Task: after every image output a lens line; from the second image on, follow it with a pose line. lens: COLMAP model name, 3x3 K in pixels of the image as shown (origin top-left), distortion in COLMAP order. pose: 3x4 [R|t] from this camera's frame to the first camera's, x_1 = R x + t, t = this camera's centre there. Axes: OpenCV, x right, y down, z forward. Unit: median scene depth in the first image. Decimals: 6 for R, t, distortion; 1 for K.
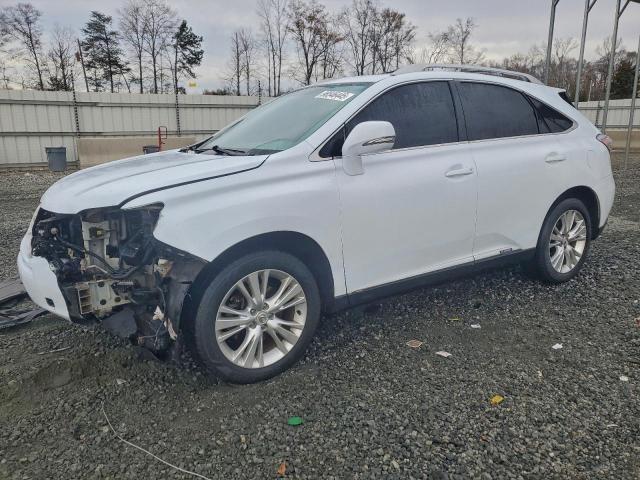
lens RADIAL K [[490.6, 0, 329.0], [0, 490.6, 241.8], [0, 0, 1]] dist [-0.029880, 0.045768]
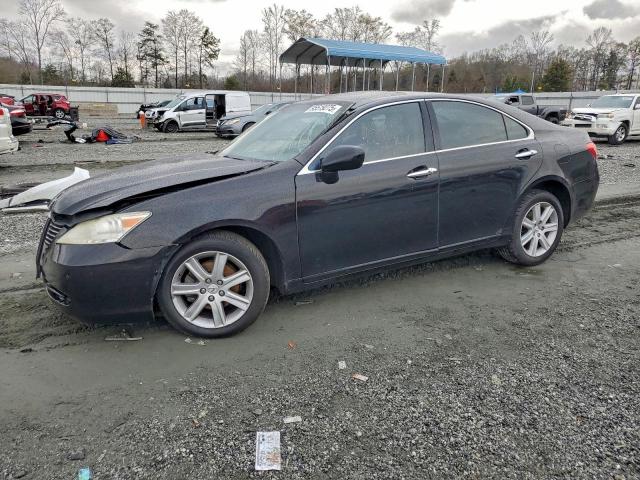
lens RADIAL K [[491.1, 0, 315.2], [0, 491.1, 228.6], [0, 0, 1]] dist [-0.008936, 0.029731]
pose [[0.993941, 0.043026, -0.101146, 0.185953], [-0.042354, 0.999064, 0.008785, 0.107329], [0.101429, -0.004448, 0.994833, -0.394496]]
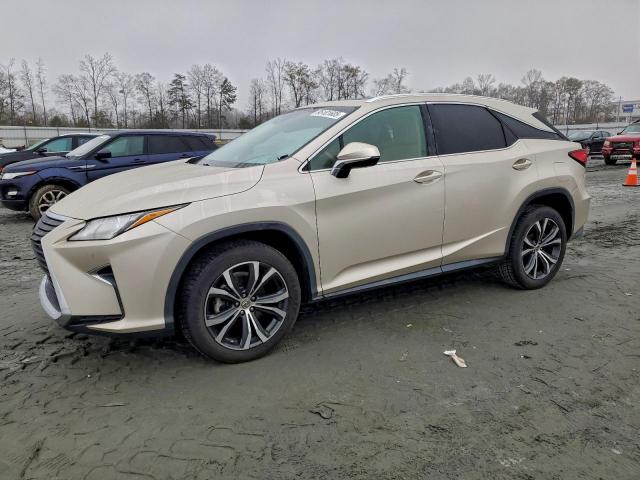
lens RADIAL K [[491.1, 0, 317.3], [0, 491.1, 245.0], [0, 0, 1]] dist [-0.008936, 0.029731]
pose [[0.999956, -0.001732, -0.009183, 0.045550], [0.001484, 0.999637, -0.026883, 0.191083], [0.009226, 0.026869, 0.999596, -0.730212]]
